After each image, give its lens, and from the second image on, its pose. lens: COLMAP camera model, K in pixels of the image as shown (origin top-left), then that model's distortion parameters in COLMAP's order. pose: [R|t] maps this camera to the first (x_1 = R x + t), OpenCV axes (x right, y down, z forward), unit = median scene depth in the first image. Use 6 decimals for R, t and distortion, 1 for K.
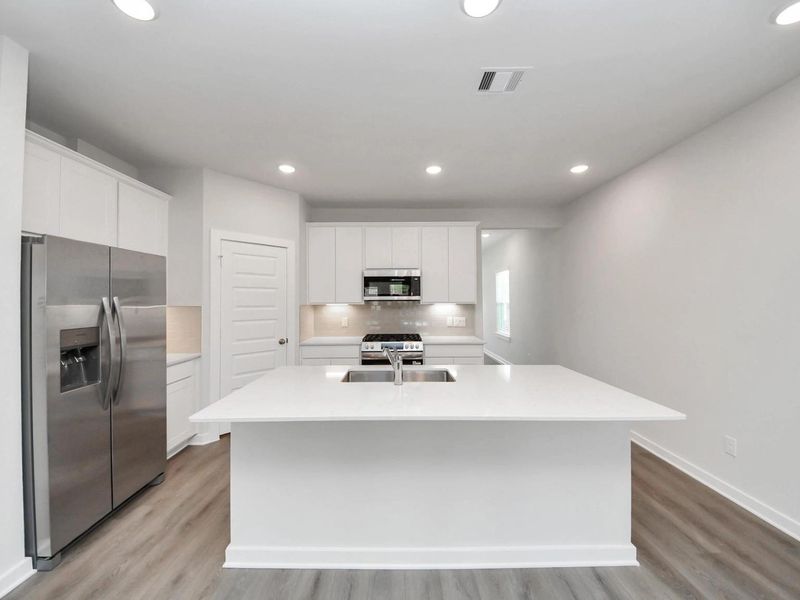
lens RADIAL K [[320.8, 0, 400.7], [0, 320.8, 300.9], [0, 0, 1]] dist [0.022595, -0.003031]
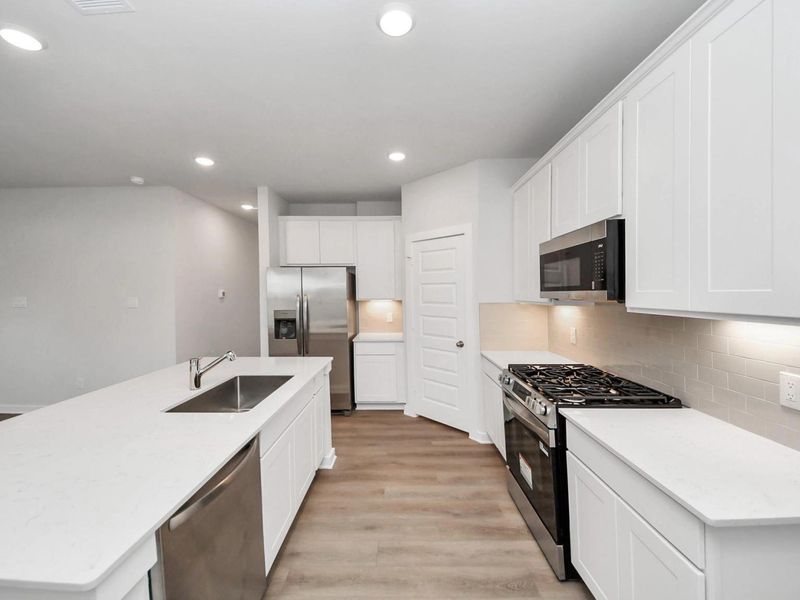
lens RADIAL K [[320.8, 0, 400.5], [0, 320.8, 300.1], [0, 0, 1]] dist [0.022595, -0.003031]
pose [[-0.013999, 0.027607, -0.999521, 0.451109], [0.002210, 0.999617, 0.027579, -0.015693], [0.999900, -0.001823, -0.014055, 0.772193]]
